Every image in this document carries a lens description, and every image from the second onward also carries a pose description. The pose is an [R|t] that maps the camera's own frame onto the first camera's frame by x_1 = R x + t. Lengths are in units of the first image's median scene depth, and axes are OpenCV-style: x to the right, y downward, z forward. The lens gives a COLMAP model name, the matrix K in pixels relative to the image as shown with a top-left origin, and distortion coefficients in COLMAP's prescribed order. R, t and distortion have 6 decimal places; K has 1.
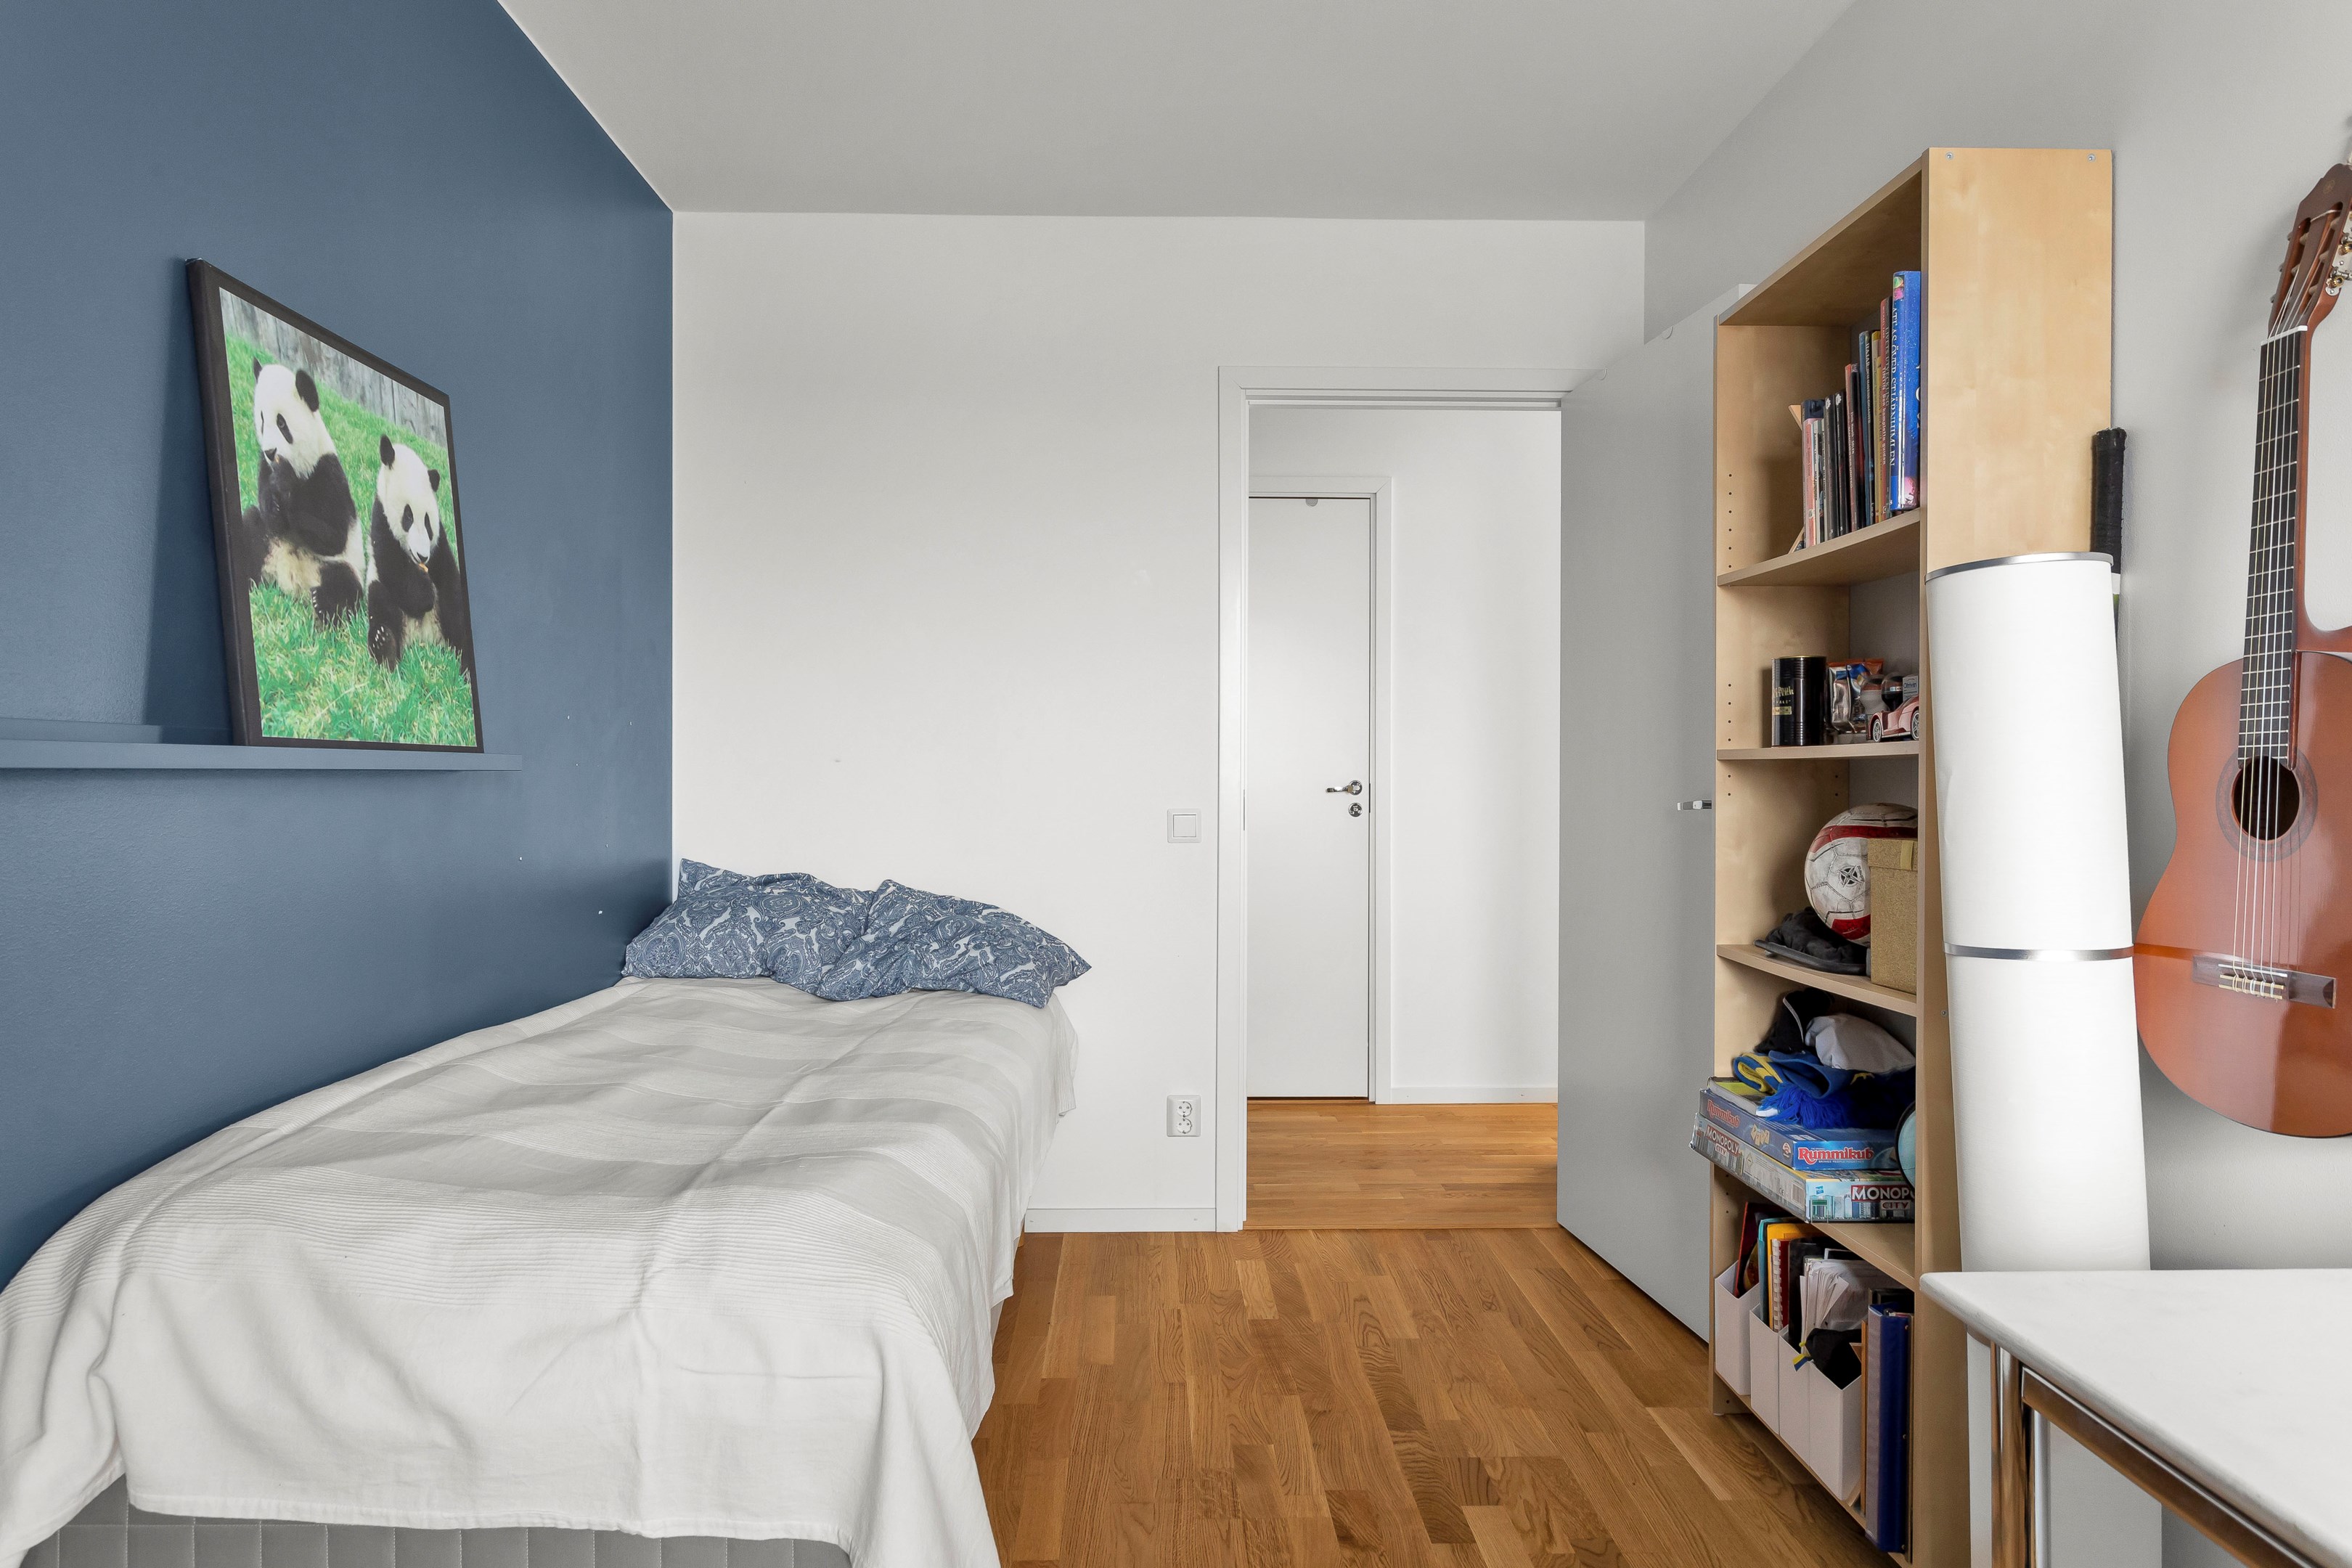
lens RADIAL K [[1401.6, 0, 1184.2], [0, 1401.6, 765.9], [0, 0, 1]] dist [-0.000207, -0.000598]
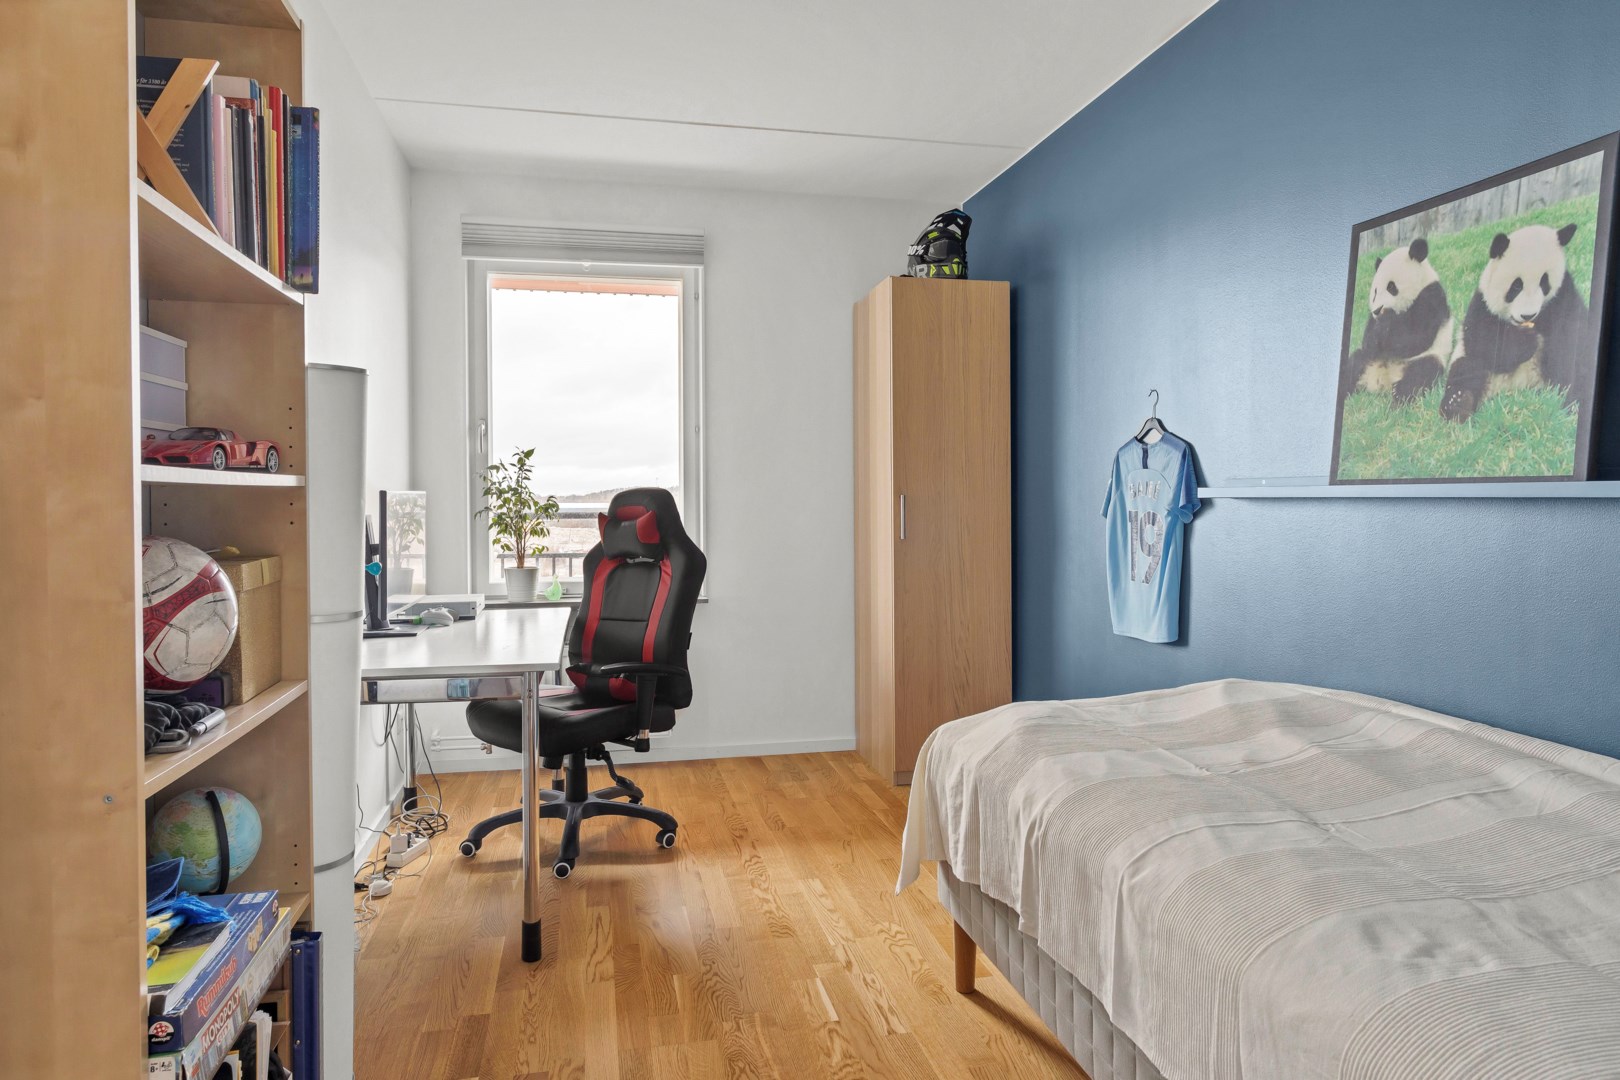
lens RADIAL K [[965.4, 0, 815.7], [0, 965.4, 527.5], [0, 0, 1]] dist [-0.000207, -0.000598]
pose [[-0.981504, 0.006123, -0.191343, 0.228486], [0.001404, 0.999692, 0.024788, 0.008459], [0.191436, 0.024061, -0.981210, 1.932316]]
